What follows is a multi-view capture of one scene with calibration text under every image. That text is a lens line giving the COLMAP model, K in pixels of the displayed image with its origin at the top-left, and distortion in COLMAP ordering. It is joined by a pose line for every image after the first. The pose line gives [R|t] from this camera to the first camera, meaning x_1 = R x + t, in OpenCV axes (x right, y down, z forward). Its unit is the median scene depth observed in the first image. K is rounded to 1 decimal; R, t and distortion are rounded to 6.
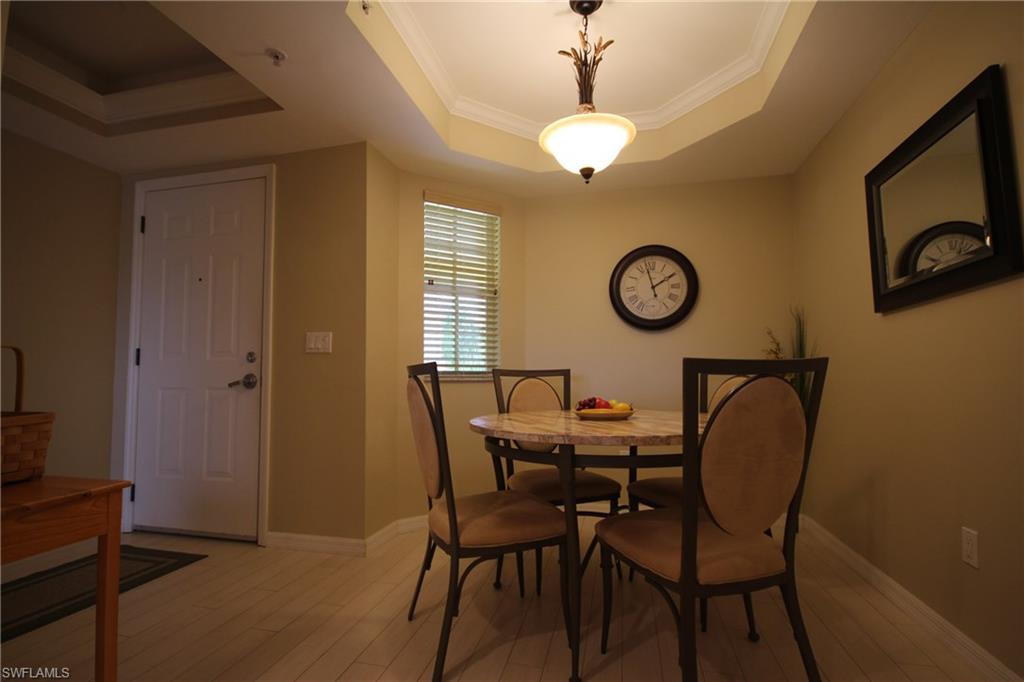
lens RADIAL K [[472.1, 0, 507.8], [0, 472.1, 343.2], [0, 0, 1]] dist [-0.003154, -0.000515]
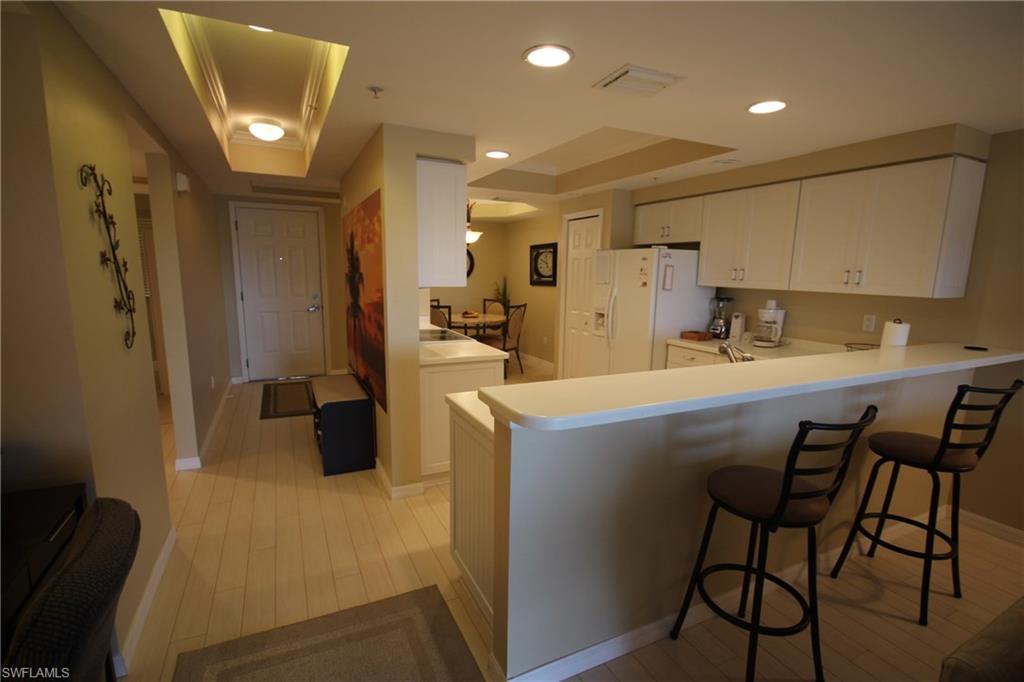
lens RADIAL K [[472.1, 0, 517.6], [0, 472.1, 348.4], [0, 0, 1]] dist [-0.003154, -0.000515]
pose [[0.765096, -0.087164, 0.637989, -1.739458], [-0.064917, 0.975307, 0.211099, -0.368566], [-0.640635, -0.202927, 0.740545, -1.813072]]
